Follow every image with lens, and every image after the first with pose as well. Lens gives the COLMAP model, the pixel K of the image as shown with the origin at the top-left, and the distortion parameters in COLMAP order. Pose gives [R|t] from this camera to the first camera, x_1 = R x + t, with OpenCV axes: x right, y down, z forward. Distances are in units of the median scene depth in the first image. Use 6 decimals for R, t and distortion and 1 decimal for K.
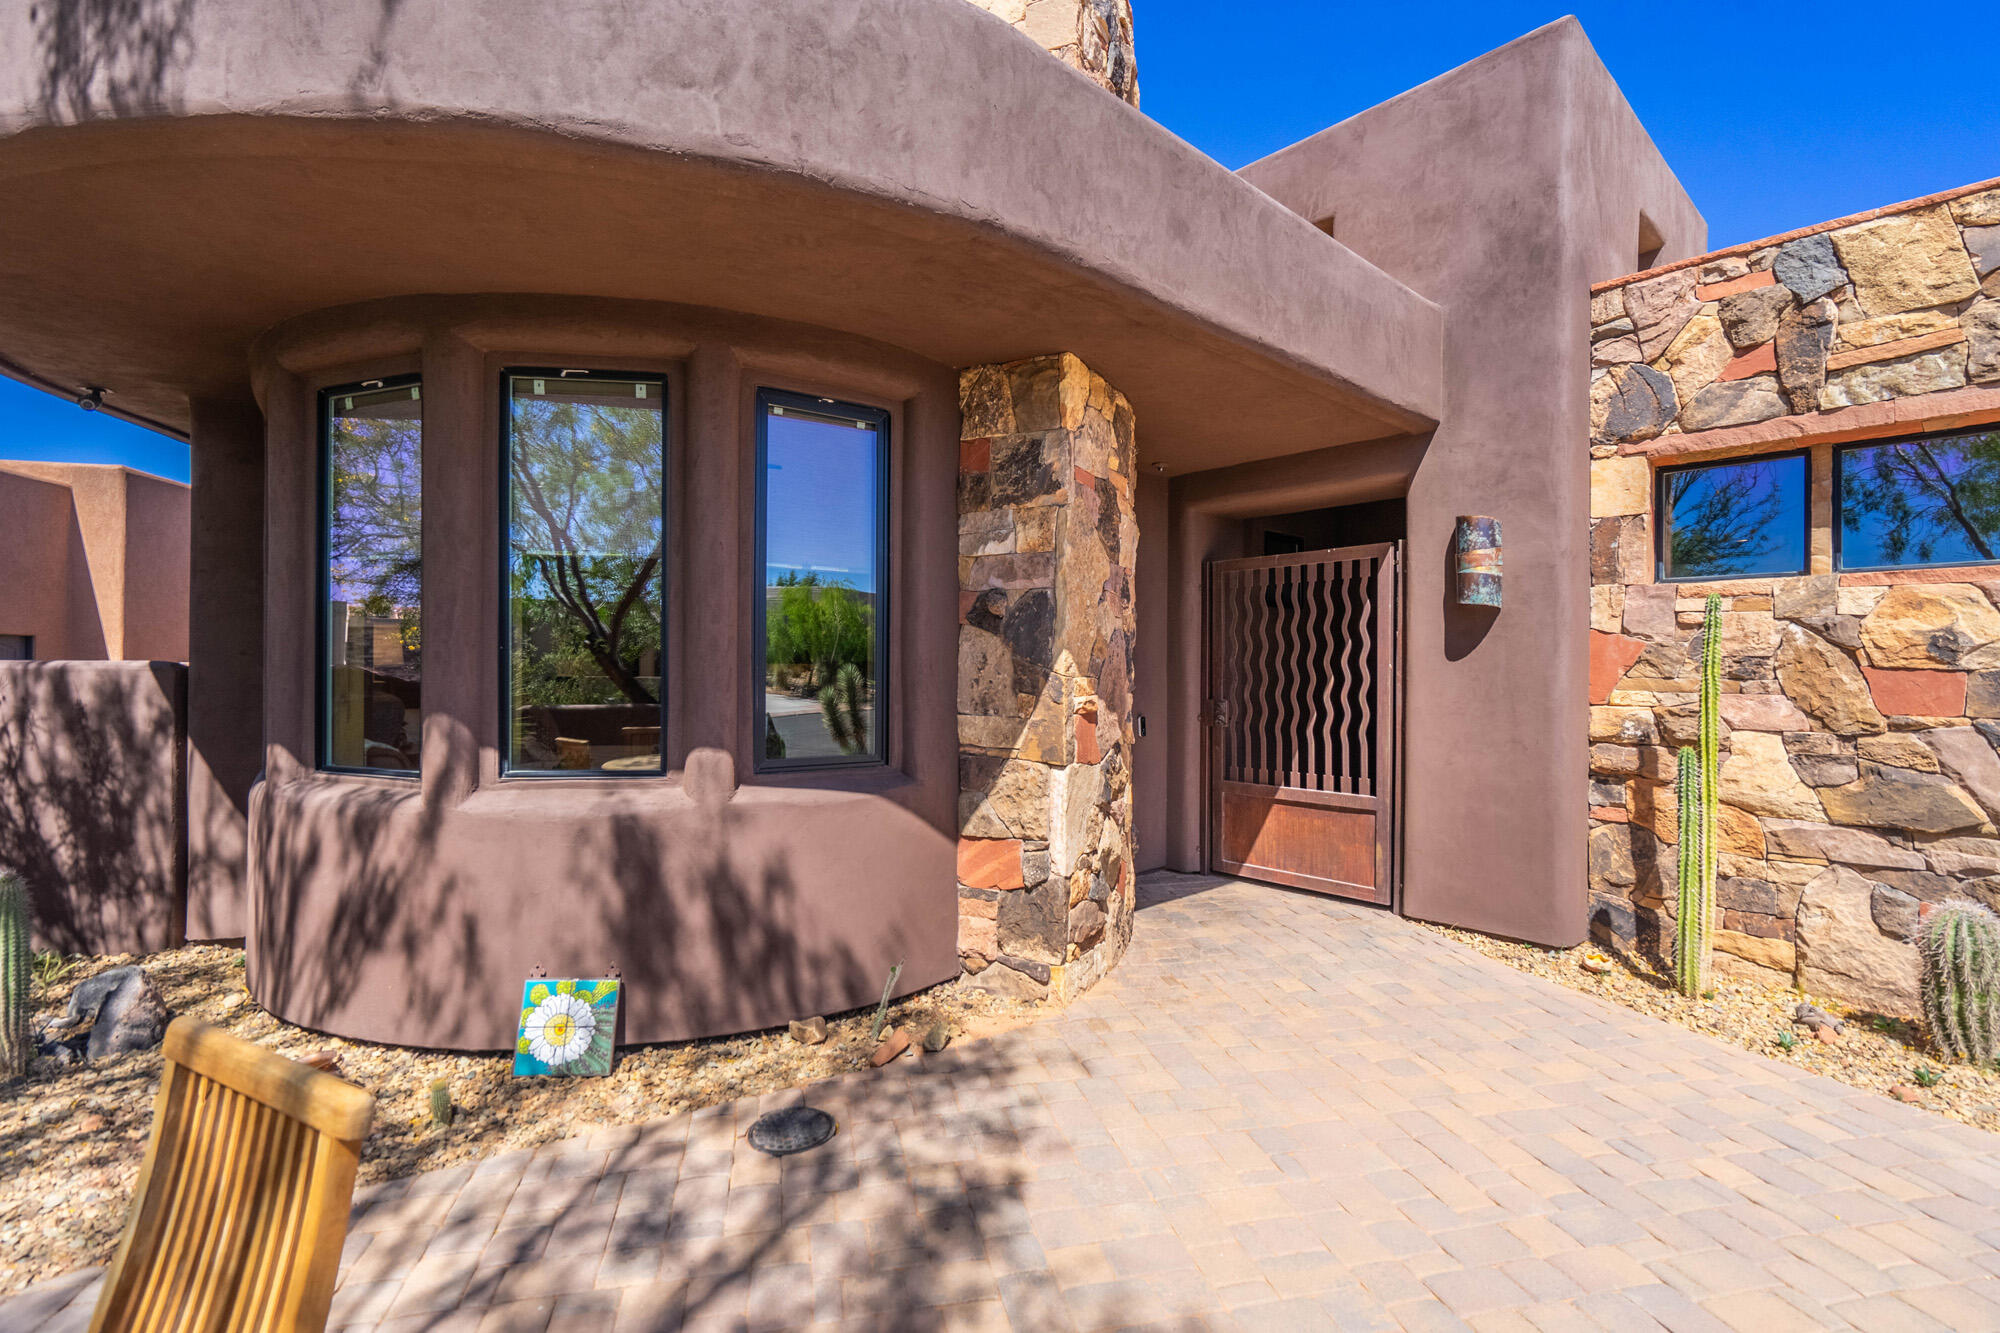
lens RADIAL K [[900.4, 0, 1003.3], [0, 900.4, 668.2], [0, 0, 1]] dist [0.001670, -0.000027]
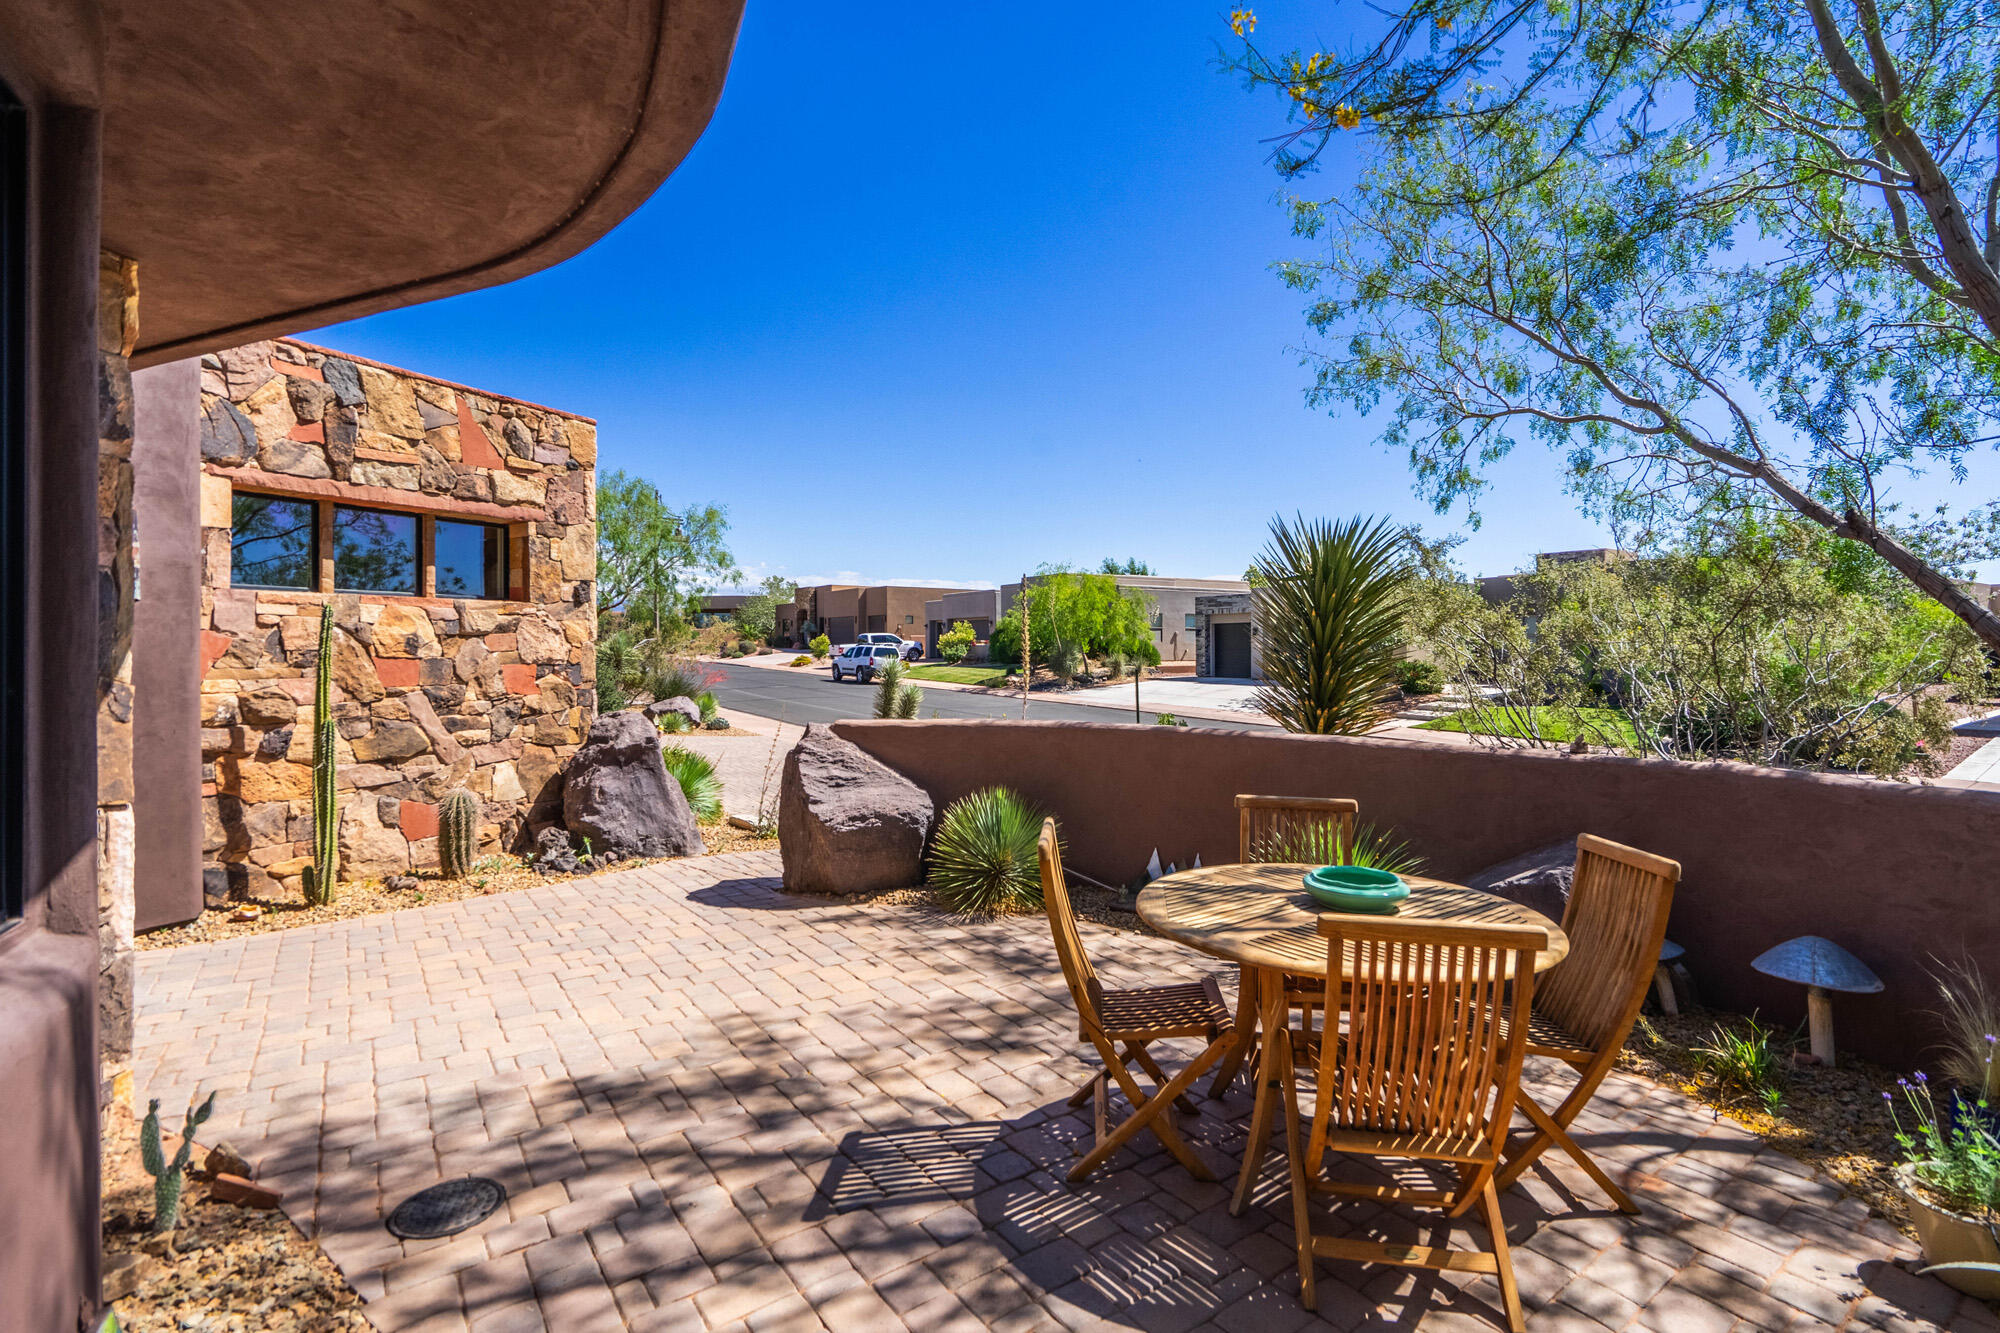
lens RADIAL K [[935.0, 0, 995.1], [0, 935.0, 661.7], [0, 0, 1]] dist [0.000057, 0.000068]
pose [[-0.370022, -0.016151, 0.928883, -0.894756], [0.006691, 0.999777, 0.020049, -0.017550], [-0.928999, 0.013634, -0.369831, 0.592380]]
